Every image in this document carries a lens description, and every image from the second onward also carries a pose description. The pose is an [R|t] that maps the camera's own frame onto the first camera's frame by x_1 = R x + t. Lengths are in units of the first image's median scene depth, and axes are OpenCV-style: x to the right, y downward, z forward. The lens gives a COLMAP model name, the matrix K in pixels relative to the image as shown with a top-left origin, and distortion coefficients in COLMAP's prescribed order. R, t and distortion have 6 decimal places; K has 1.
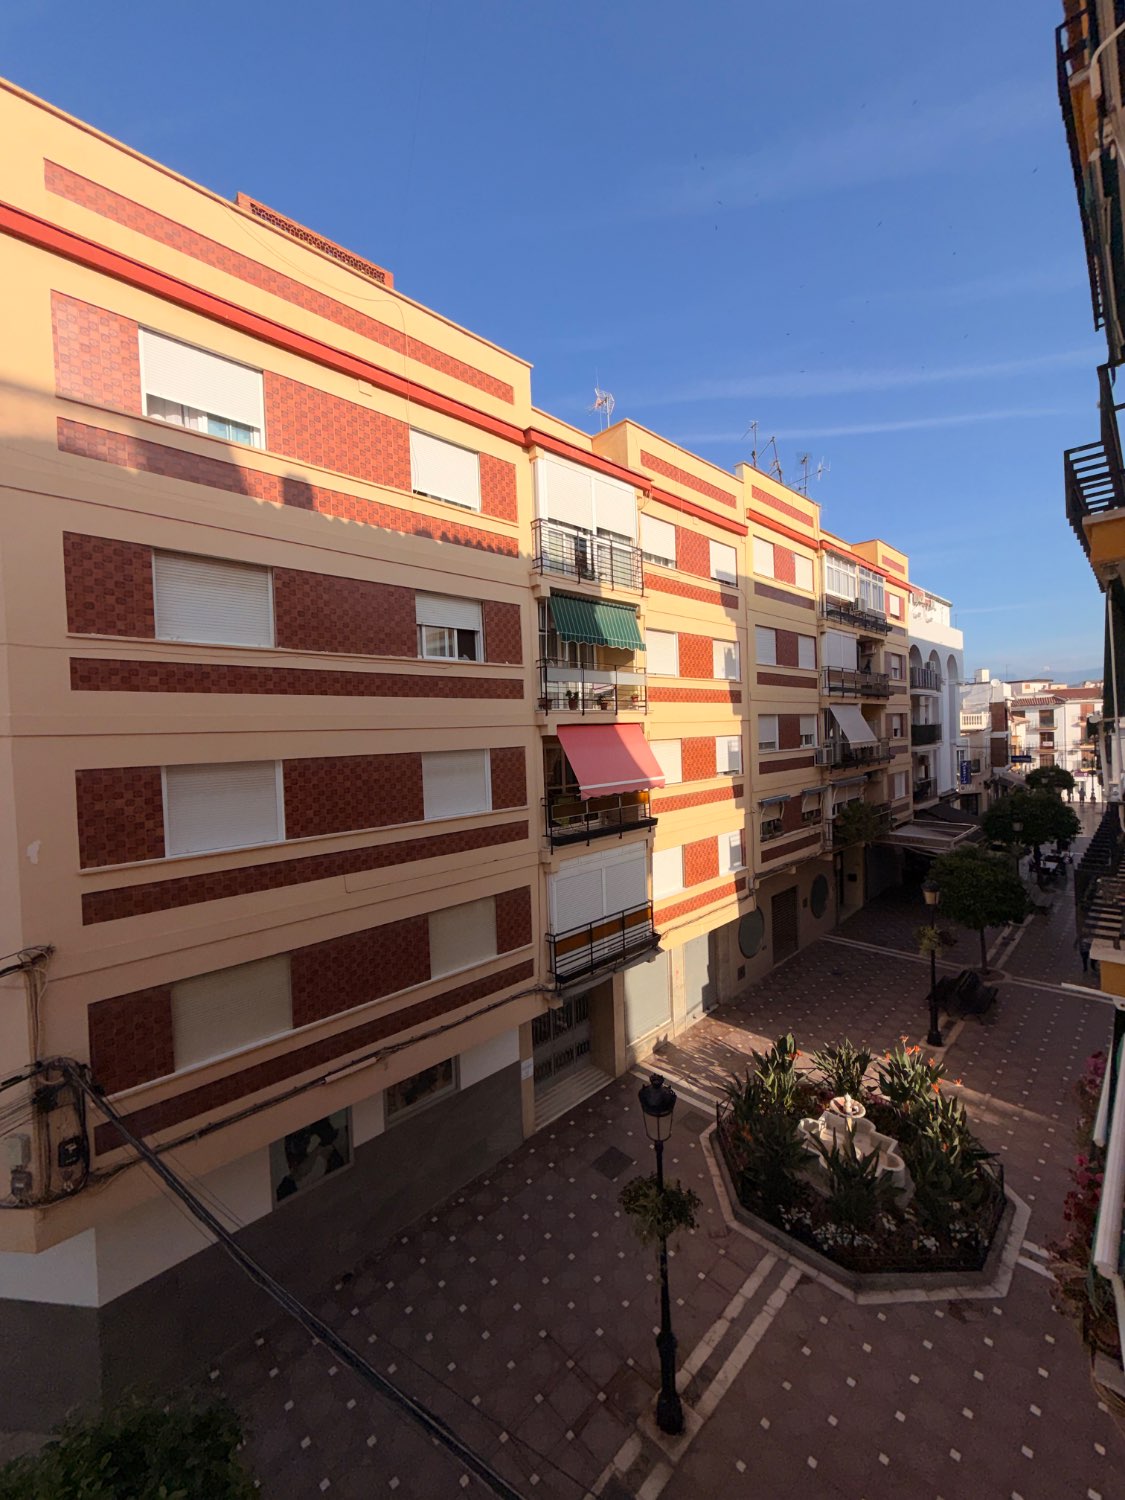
lens RADIAL K [[596.4, 0, 562.1], [0, 596.4, 746.9], [0, 0, 1]] dist [-0.000399, 0.000166]
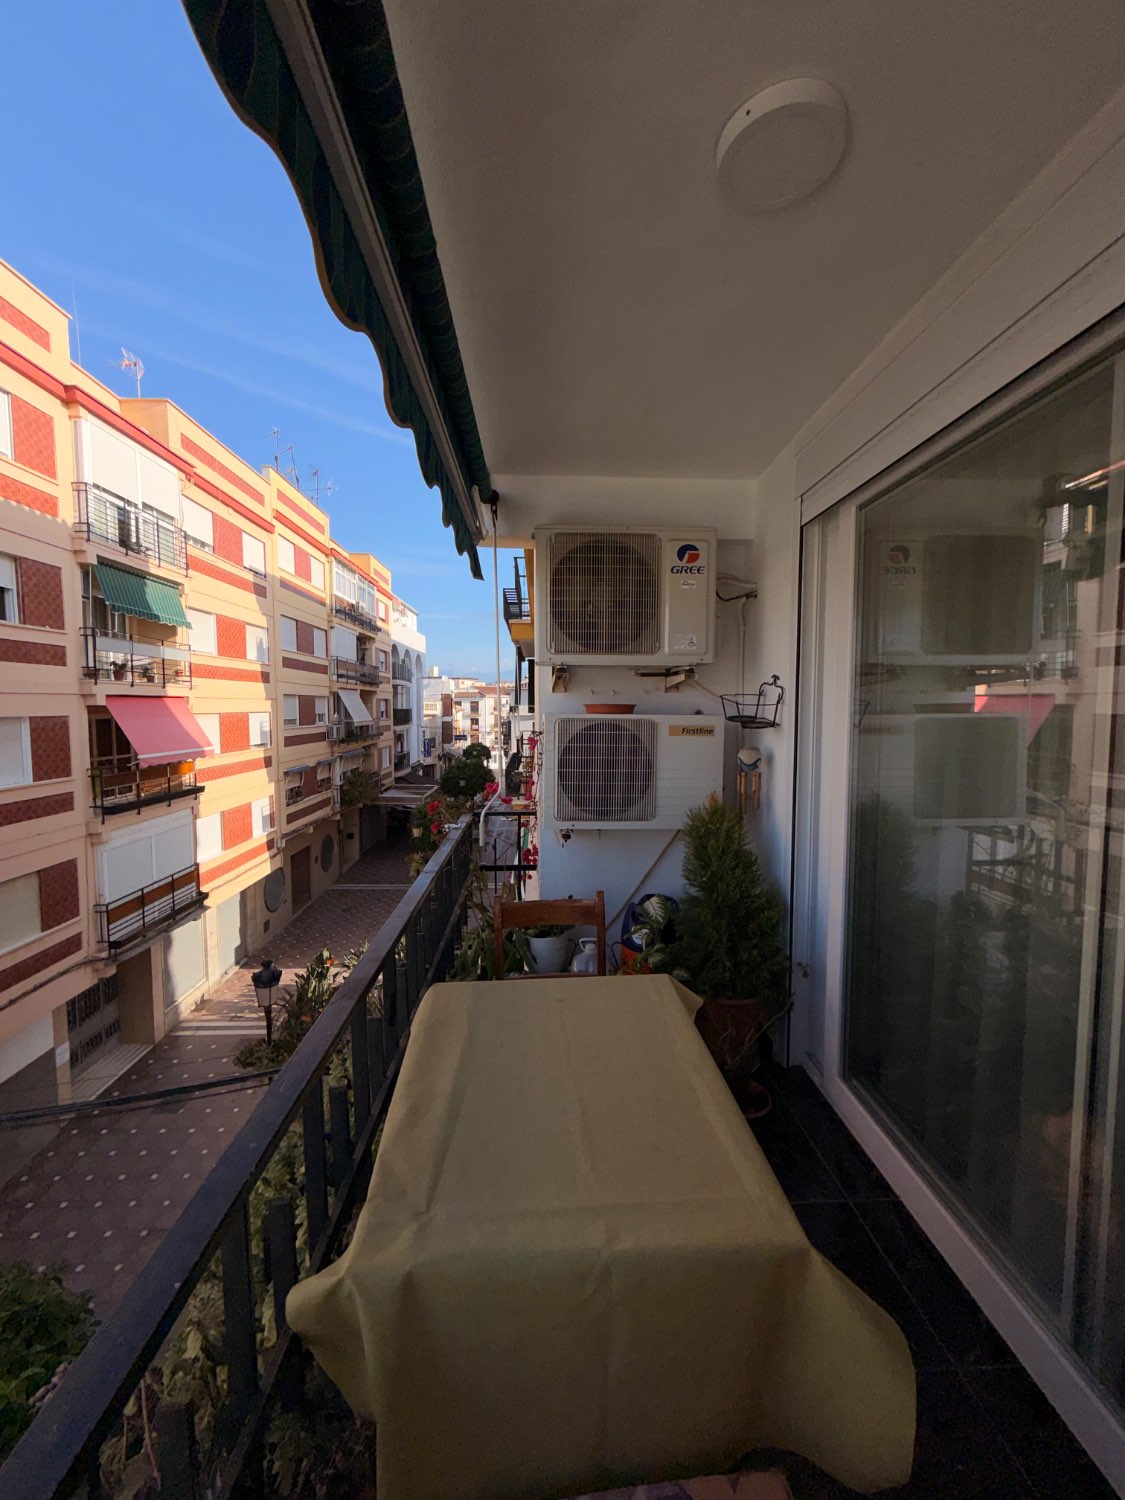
lens RADIAL K [[596.4, 0, 562.1], [0, 596.4, 746.9], [0, 0, 1]] dist [-0.000399, 0.000166]
pose [[0.673812, -0.014501, 0.738760, -0.201745], [-0.007364, 0.999626, 0.026338, 0.015617], [-0.738866, -0.023187, 0.673453, -0.206721]]
